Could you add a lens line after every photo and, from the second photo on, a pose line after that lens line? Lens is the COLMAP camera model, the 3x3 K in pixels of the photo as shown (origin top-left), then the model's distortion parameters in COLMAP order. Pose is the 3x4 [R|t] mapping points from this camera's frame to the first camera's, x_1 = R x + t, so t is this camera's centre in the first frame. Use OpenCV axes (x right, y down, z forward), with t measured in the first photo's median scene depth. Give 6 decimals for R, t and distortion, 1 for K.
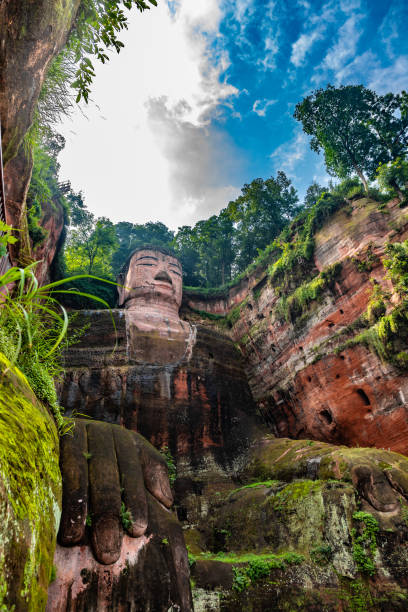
lens RADIAL K [[412.7, 0, 198.0], [0, 412.7, 308.8], [0, 0, 1]] dist [0.000812, 0.000639]
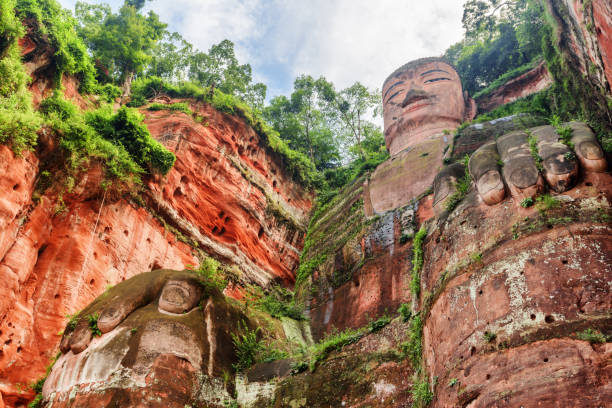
lens RADIAL K [[696.0, 0, 304.1], [0, 696.0, 216.4], [0, 0, 1]] dist [0.001448, 0.019777]
pose [[0.567560, -0.490929, -0.660957, 0.603135], [0.450066, 0.857218, -0.250234, 0.377362], [0.689432, -0.155451, 0.707474, 0.016097]]
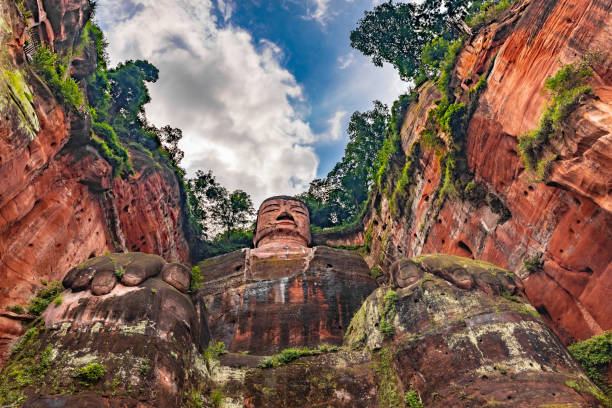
lens RADIAL K [[444.8, 0, 304.6], [0, 444.8, 199.2], [0, 0, 1]] dist [0.005666, 0.002511]
pose [[0.928449, -0.298530, -0.221047, 0.290487], [0.220251, 0.921613, -0.319561, 0.327294], [0.299118, 0.248010, 0.921423, -0.085294]]
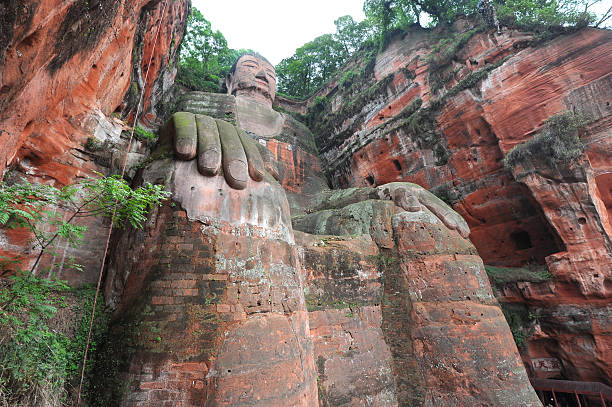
lens RADIAL K [[281.3, 0, 306.0], [0, 281.3, 203.5], [0, 0, 1]] dist [-0.019768, -0.008532]
pose [[0.990899, 0.059508, 0.120738, -0.035217], [-0.083016, 0.976241, 0.200157, 0.159253], [-0.105959, -0.208358, 0.972296, 0.023949]]
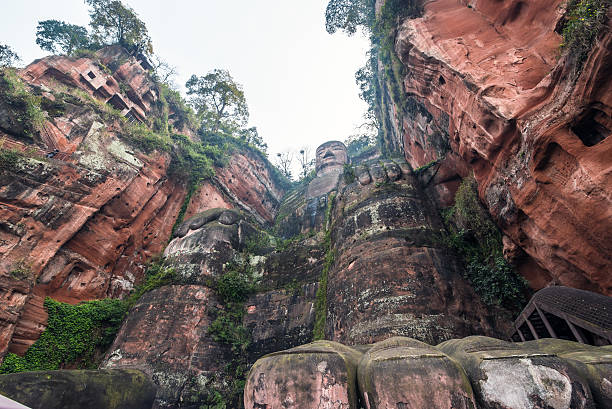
lens RADIAL K [[267.5, 0, 306.0], [0, 267.5, 204.5], [0, 0, 1]] dist [0.001103, 0.000061]
pose [[0.674970, -0.443445, -0.589722, 0.535737], [0.397013, 0.891959, -0.216311, 0.398772], [0.621930, -0.088124, 0.778098, 0.039713]]
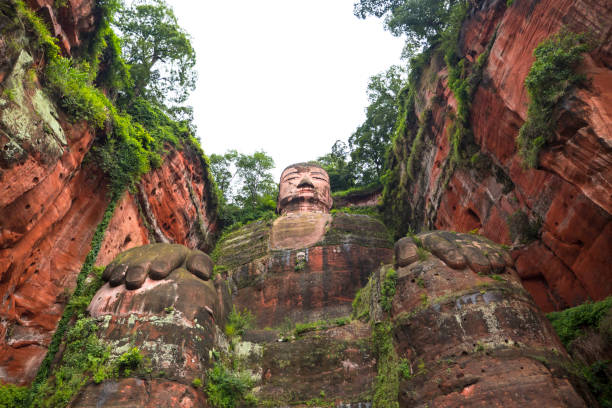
lens RADIAL K [[446.2, 0, 306.0], [0, 446.2, 204.0], [0, 0, 1]] dist [-0.014820, -0.001147]
pose [[0.893258, -0.312194, -0.323458, 0.361639], [0.251163, 0.943336, -0.216875, 0.292475], [0.372837, 0.112484, 0.921054, -0.132194]]
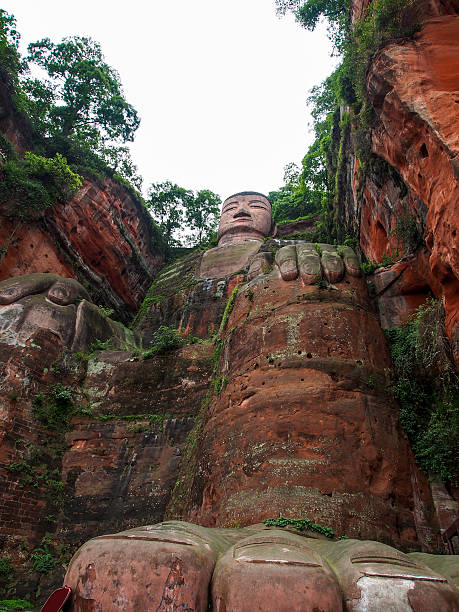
lens RADIAL K [[438.9, 0, 229.5], [0, 438.9, 306.0], [0, 0, 1]] dist [-0.009834, -0.002422]
pose [[0.783515, -0.297297, -0.545637, 0.556021], [0.262180, 0.954293, -0.143477, 0.387308], [0.563353, -0.030639, 0.825648, 0.024788]]
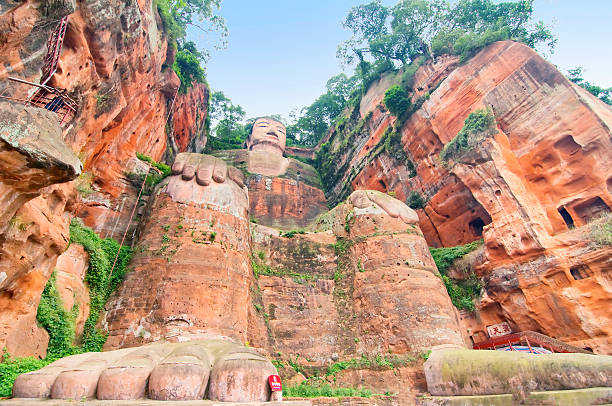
lens RADIAL K [[293.2, 0, 306.3], [0, 293.2, 208.9], [0, 0, 1]] dist [-0.001044, -0.000034]
pose [[0.996143, -0.034719, -0.080586, 0.166839], [0.036682, 0.999062, 0.023006, 0.251866], [0.079712, -0.025874, 0.996482, -0.203698]]
